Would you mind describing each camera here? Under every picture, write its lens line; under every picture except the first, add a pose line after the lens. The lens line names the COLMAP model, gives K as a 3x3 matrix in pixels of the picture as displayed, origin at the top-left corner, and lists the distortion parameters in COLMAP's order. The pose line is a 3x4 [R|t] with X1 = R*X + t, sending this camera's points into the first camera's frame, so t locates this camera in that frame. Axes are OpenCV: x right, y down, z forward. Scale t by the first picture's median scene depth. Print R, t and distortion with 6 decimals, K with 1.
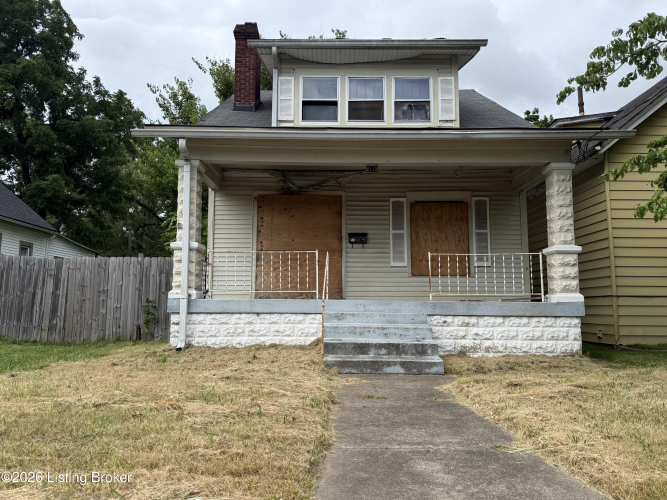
lens RADIAL K [[478.6, 0, 333.5], [0, 478.6, 250.0], [0, 0, 1]] dist [0.050984, -0.071456]
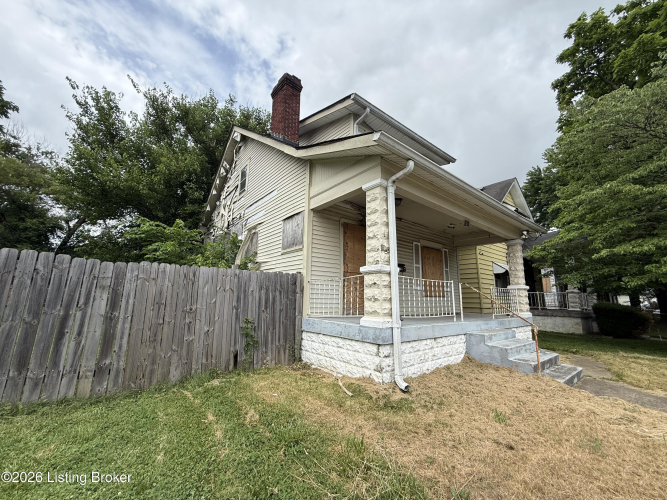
lens RADIAL K [[268.8, 0, 333.5], [0, 268.8, 250.0], [0, 0, 1]] dist [-0.001890, -0.000136]
pose [[0.773243, 0.120827, 0.622492, -0.579641], [-0.090669, 0.992659, -0.080050, 0.003766], [-0.627594, 0.005457, 0.778521, 0.529813]]
